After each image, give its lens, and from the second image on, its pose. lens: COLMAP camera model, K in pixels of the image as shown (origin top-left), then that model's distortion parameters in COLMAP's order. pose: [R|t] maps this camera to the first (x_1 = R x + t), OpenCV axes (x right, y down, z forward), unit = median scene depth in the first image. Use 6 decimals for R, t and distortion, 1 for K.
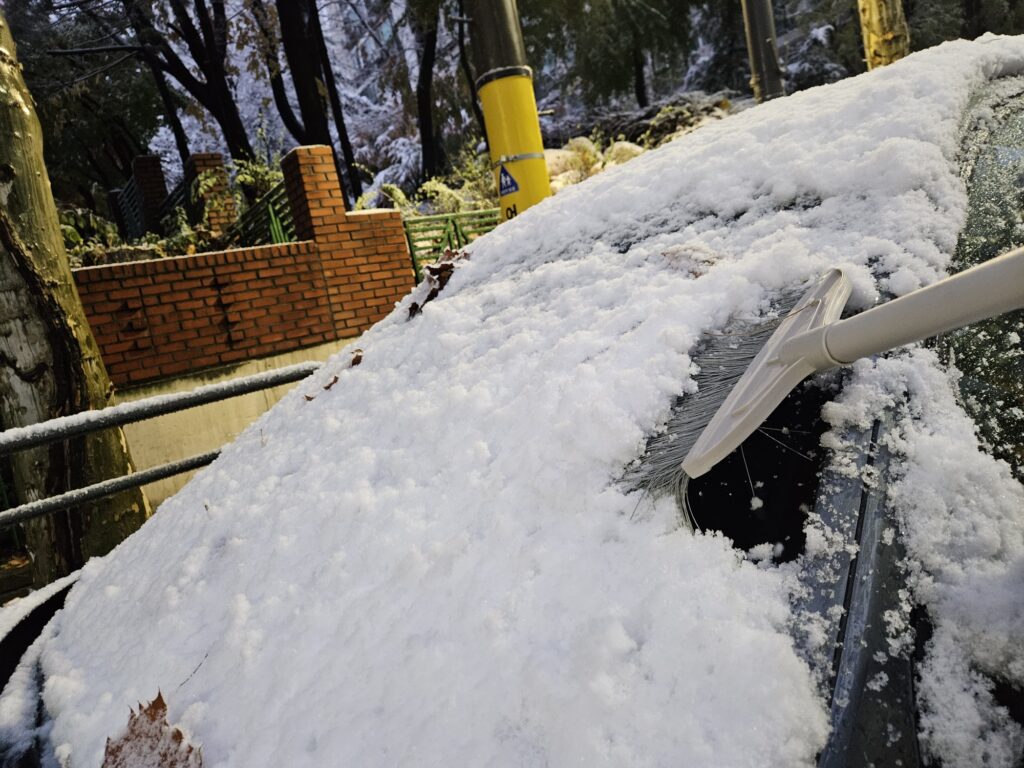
lens RADIAL K [[673.3, 0, 507.6], [0, 673.3, 379.9], [0, 0, 1]] dist [0.061344, -0.054241]
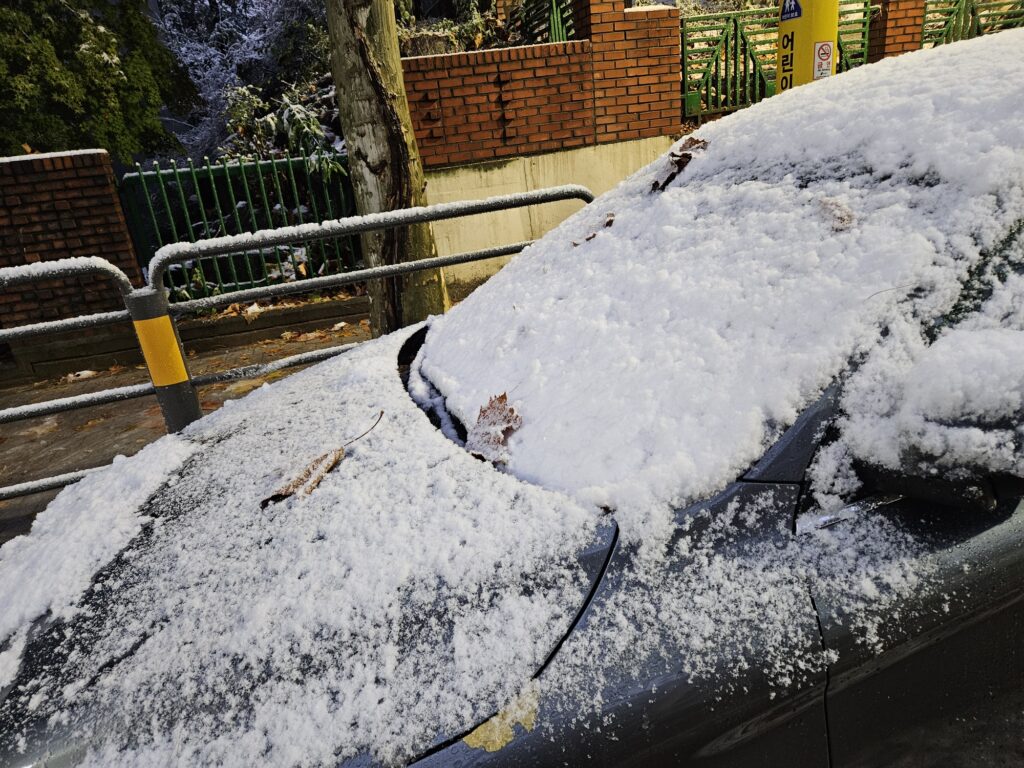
lens RADIAL K [[673.3, 0, 507.6], [0, 673.3, 379.9], [0, 0, 1]] dist [0.061344, -0.054241]
pose [[0.930026, 0.212103, -0.300106, 0.021302], [-0.112305, 0.941600, 0.317452, -0.036811], [0.349912, -0.261536, 0.899534, -0.122960]]
